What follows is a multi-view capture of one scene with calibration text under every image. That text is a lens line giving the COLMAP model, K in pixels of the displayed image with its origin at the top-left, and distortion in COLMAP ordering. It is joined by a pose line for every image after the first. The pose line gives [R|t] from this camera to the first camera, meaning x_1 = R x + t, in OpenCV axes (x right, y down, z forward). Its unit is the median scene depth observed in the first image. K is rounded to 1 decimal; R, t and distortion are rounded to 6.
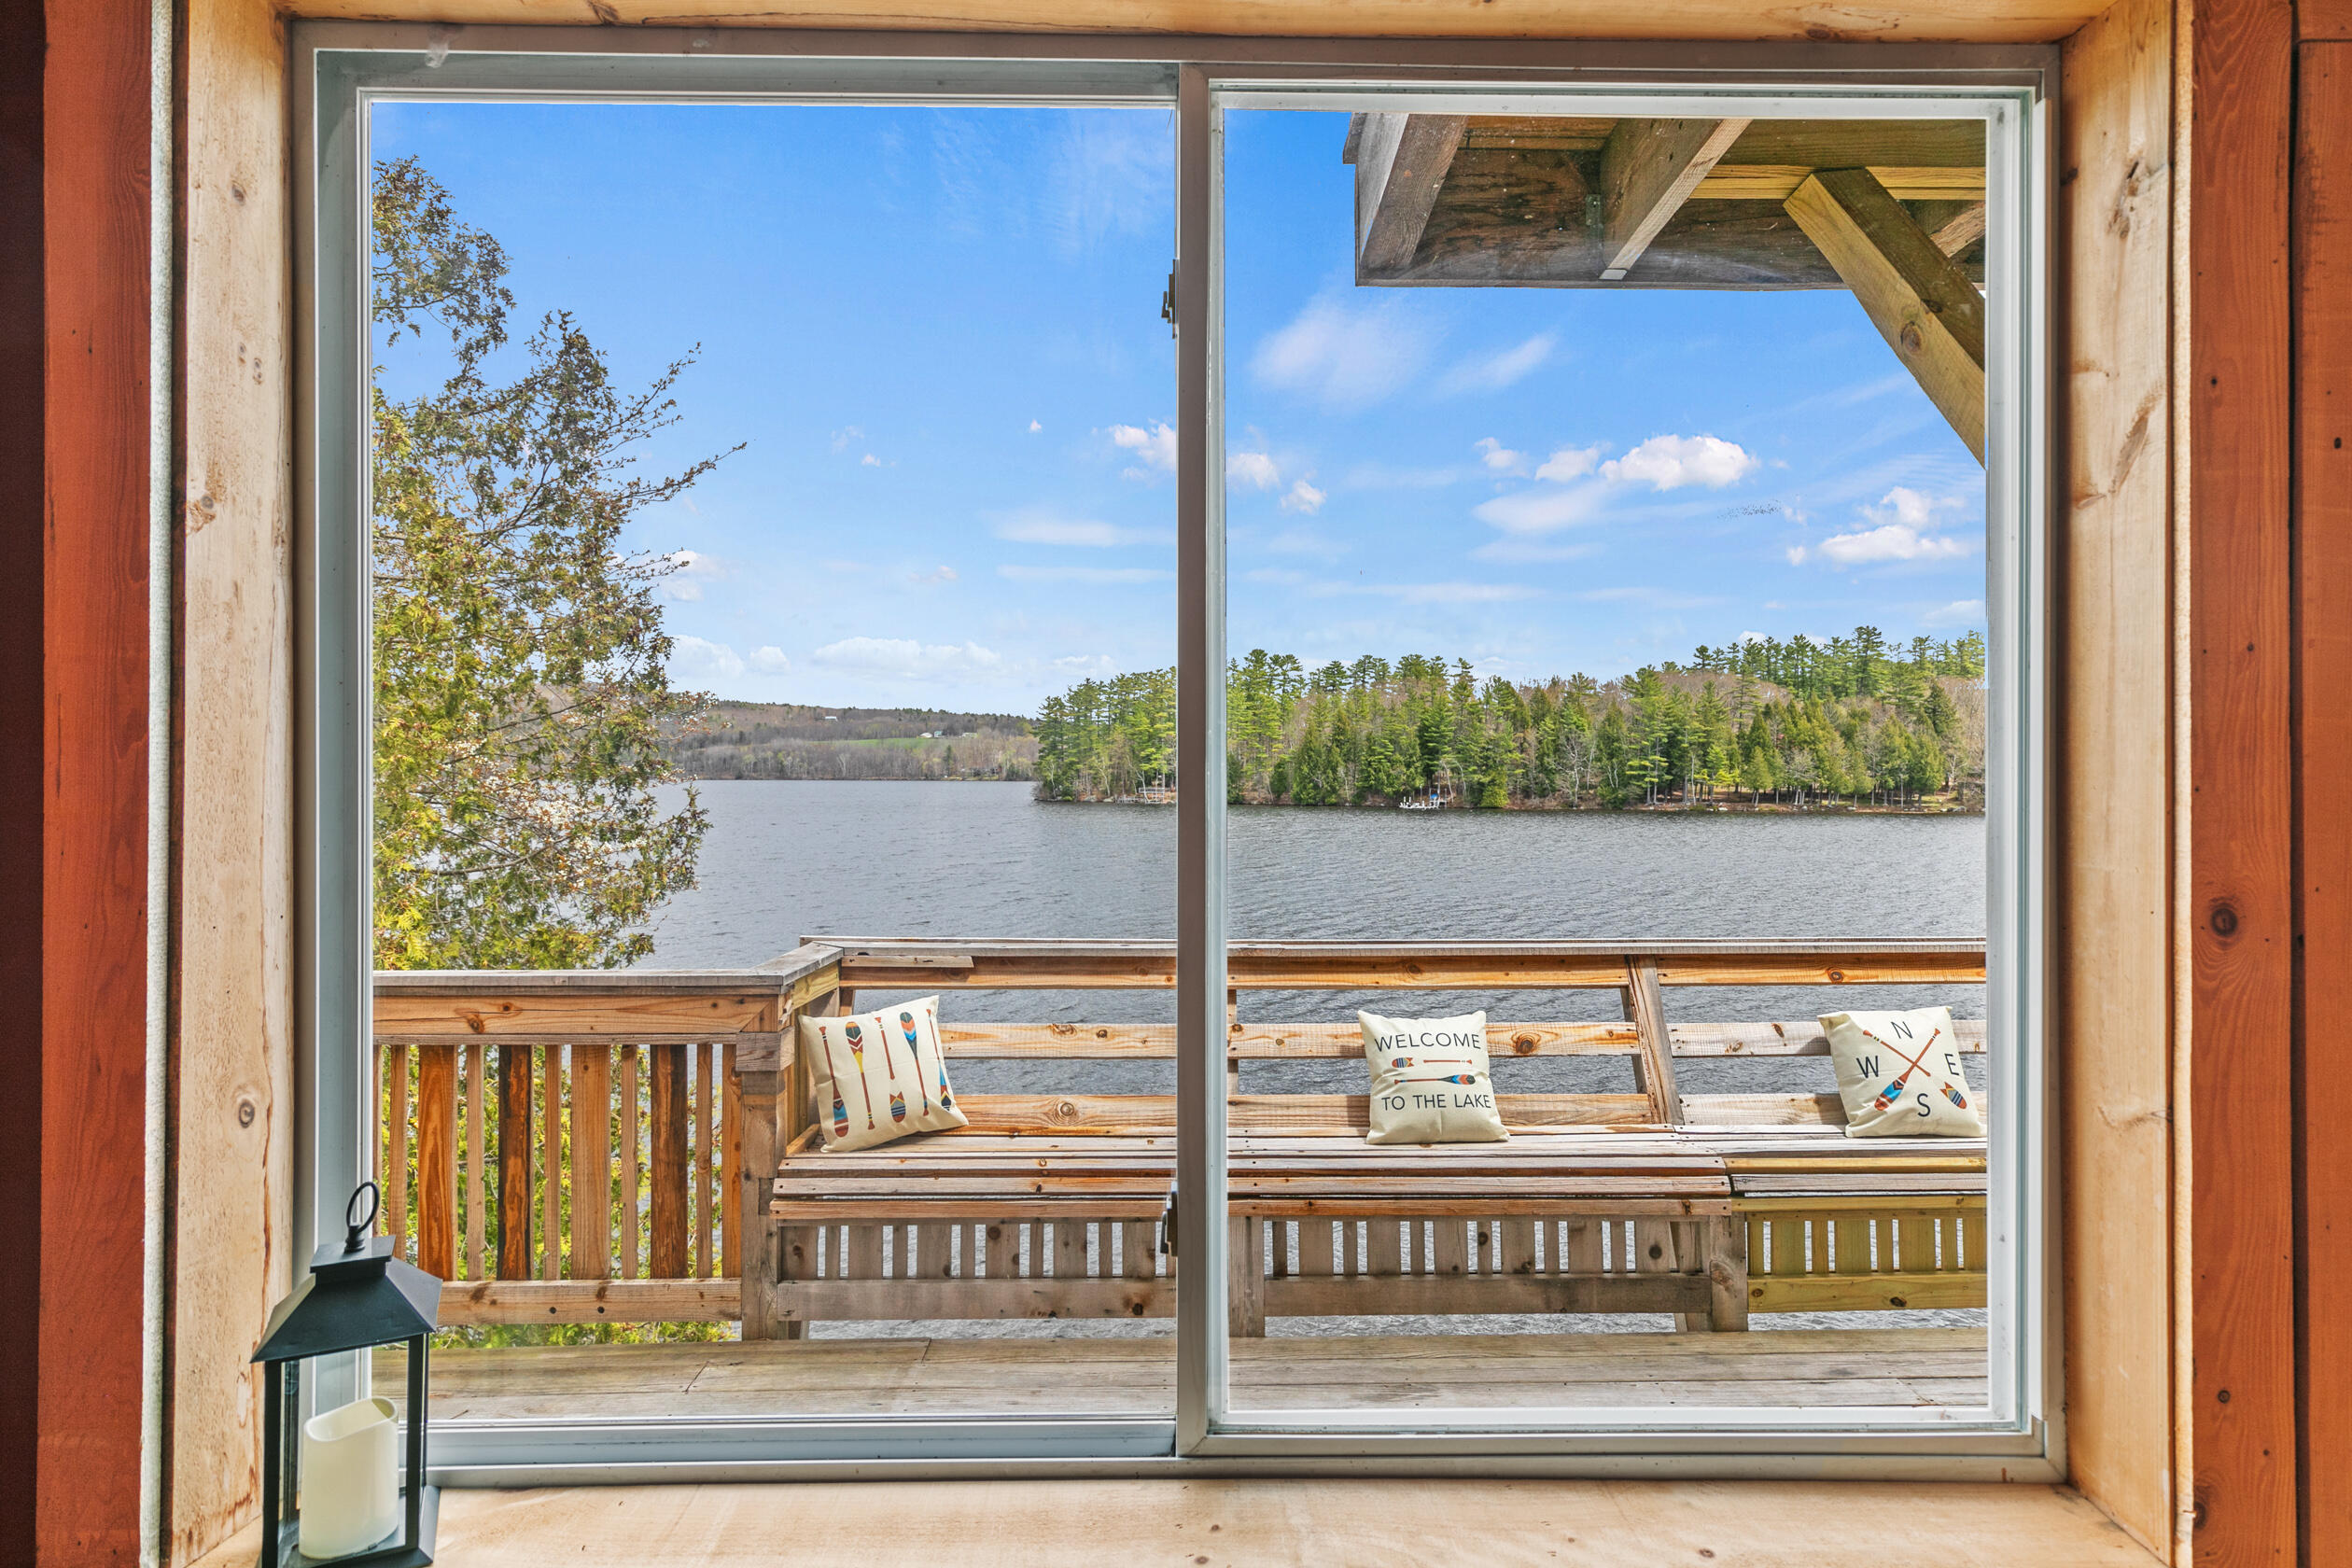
lens RADIAL K [[1252.6, 0, 1199.0], [0, 1252.6, 781.1], [0, 0, 1]] dist [-0.000907, -0.000564]
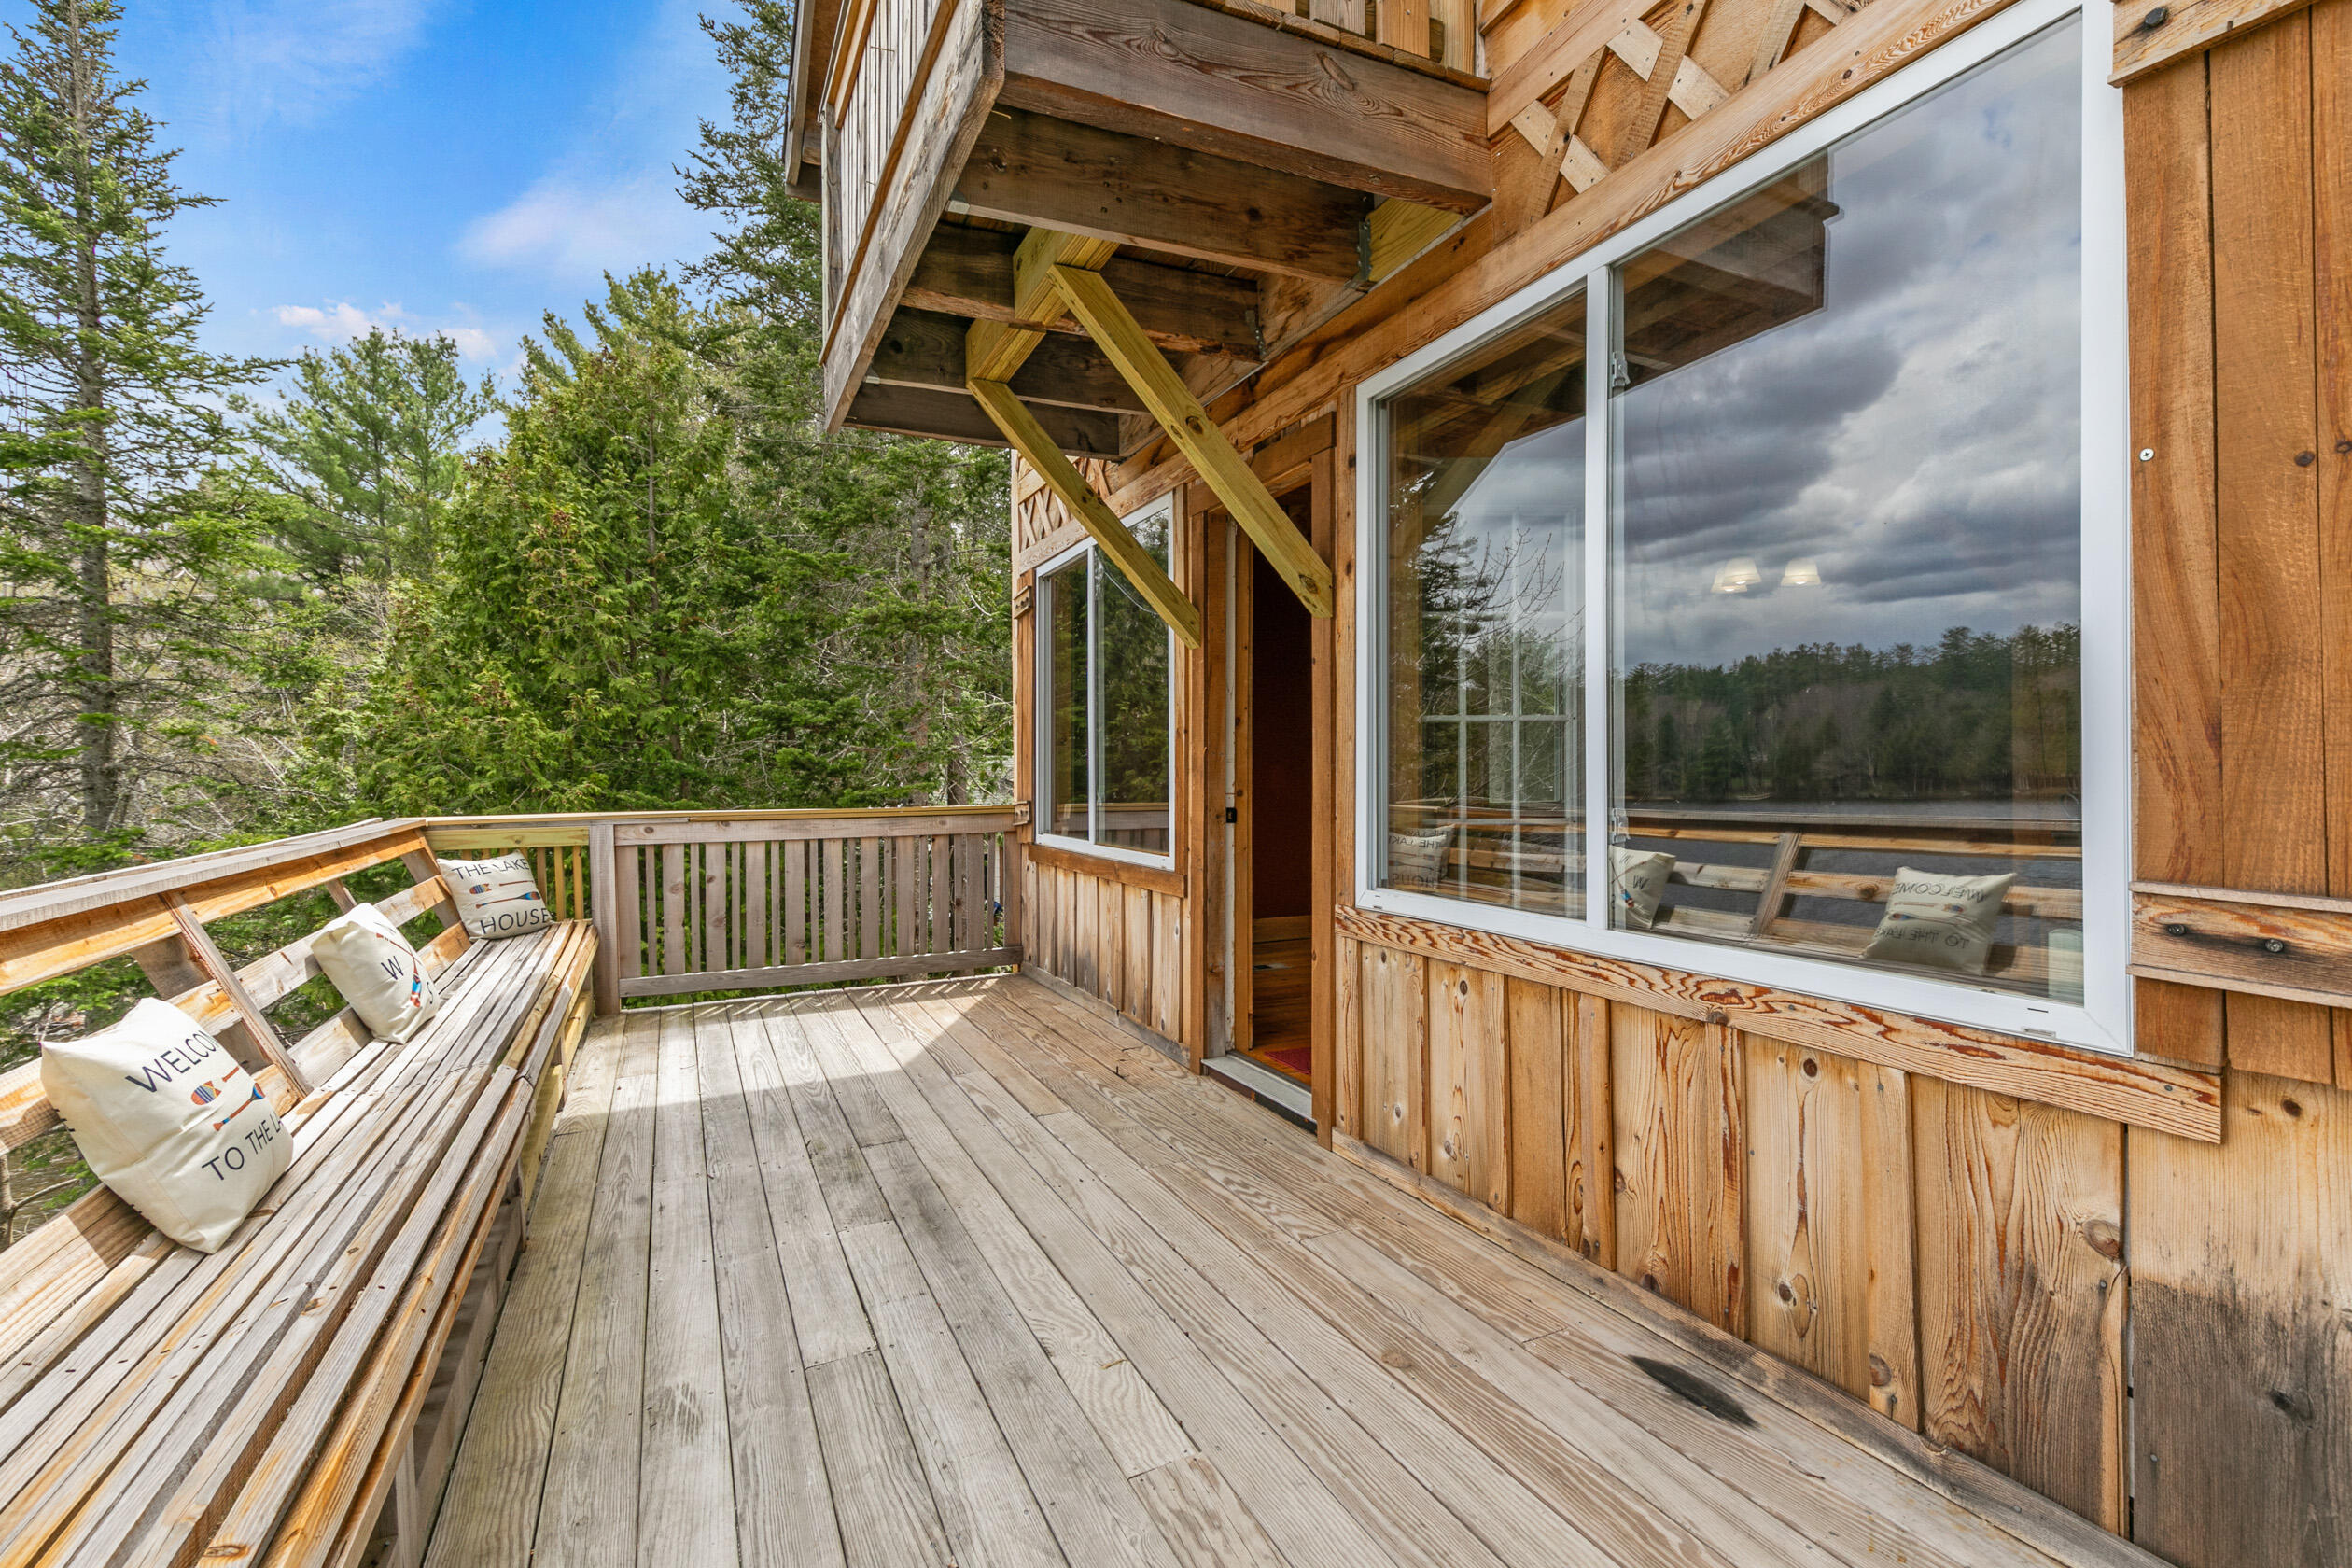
lens RADIAL K [[1044.0, 0, 1172.8], [0, 1044.0, 779.3], [0, 0, 1]] dist [0.006237, -0.000255]
pose [[-0.405787, 0.001631, 0.913966, -0.414156], [0.004427, 0.999990, 0.000180, 0.092196], [-0.913957, 0.004119, -0.405790, 0.782761]]
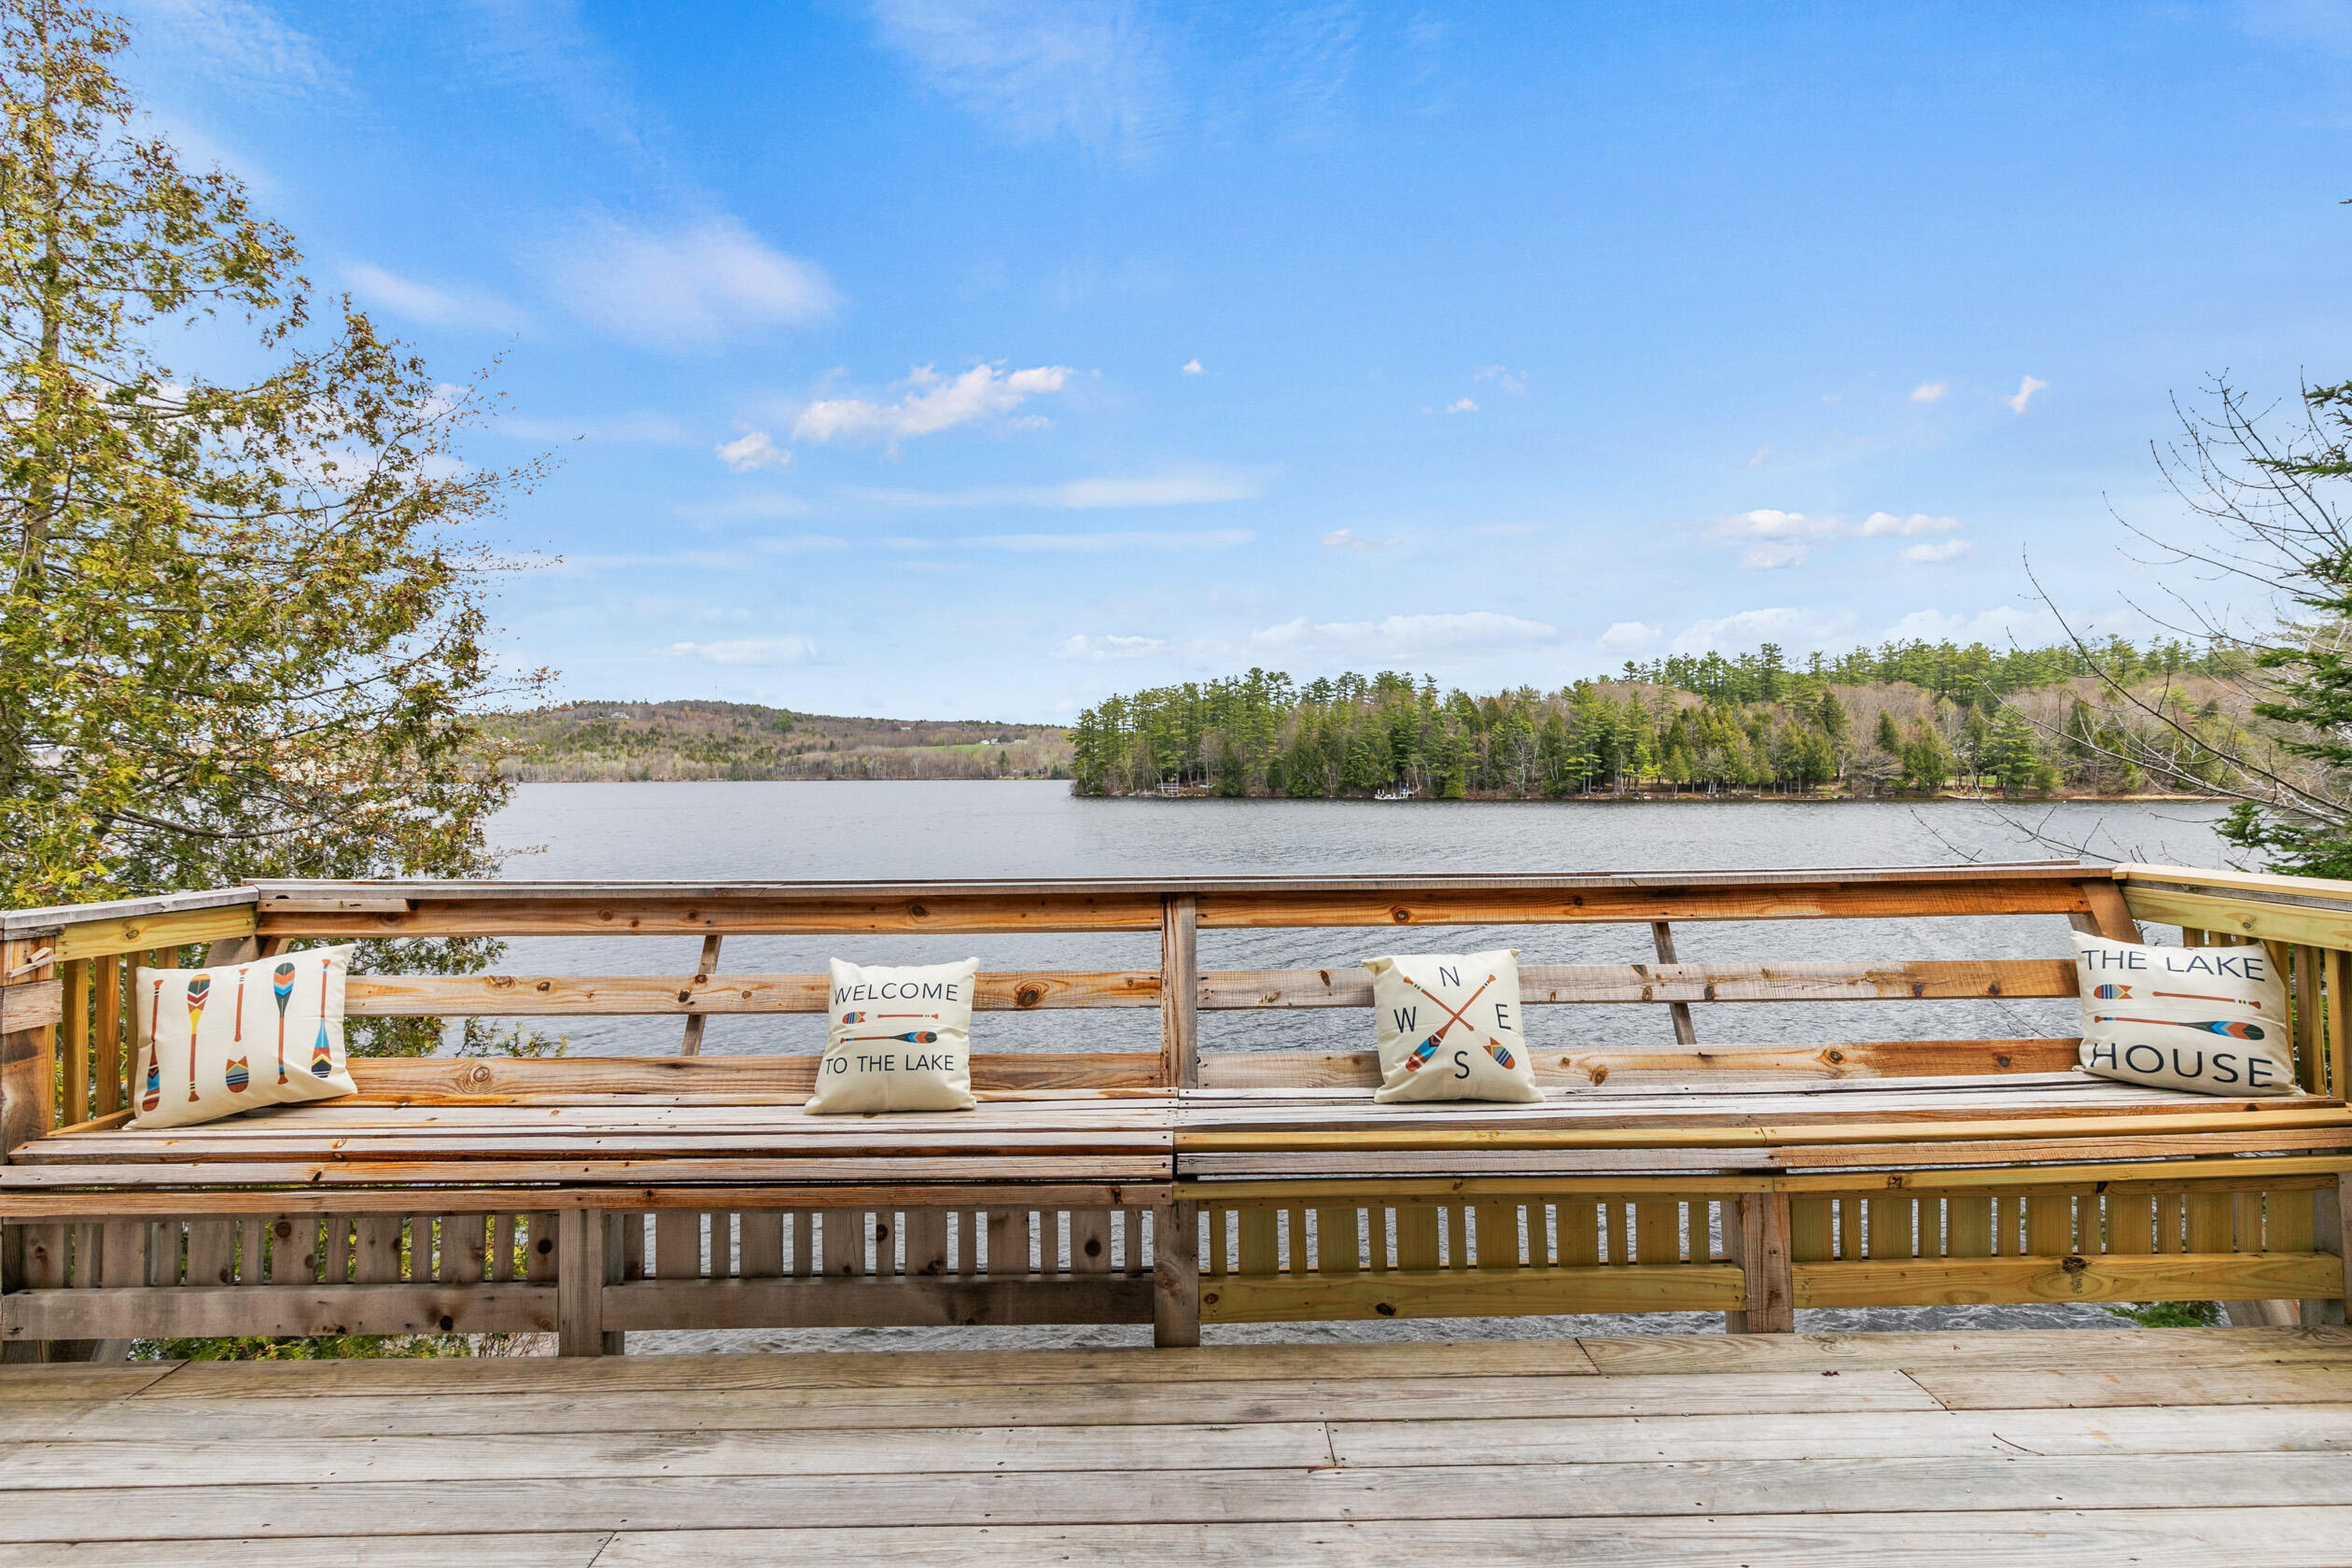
lens RADIAL K [[1044.0, 0, 1192.6], [0, 1044.0, 780.1], [0, 0, 1]] dist [0.006237, -0.000255]
pose [[0.999873, -0.008313, -0.013630, 0.399223], [0.008343, 0.999963, 0.002146, 0.061957], [0.013612, -0.002260, 0.999905, 0.285708]]
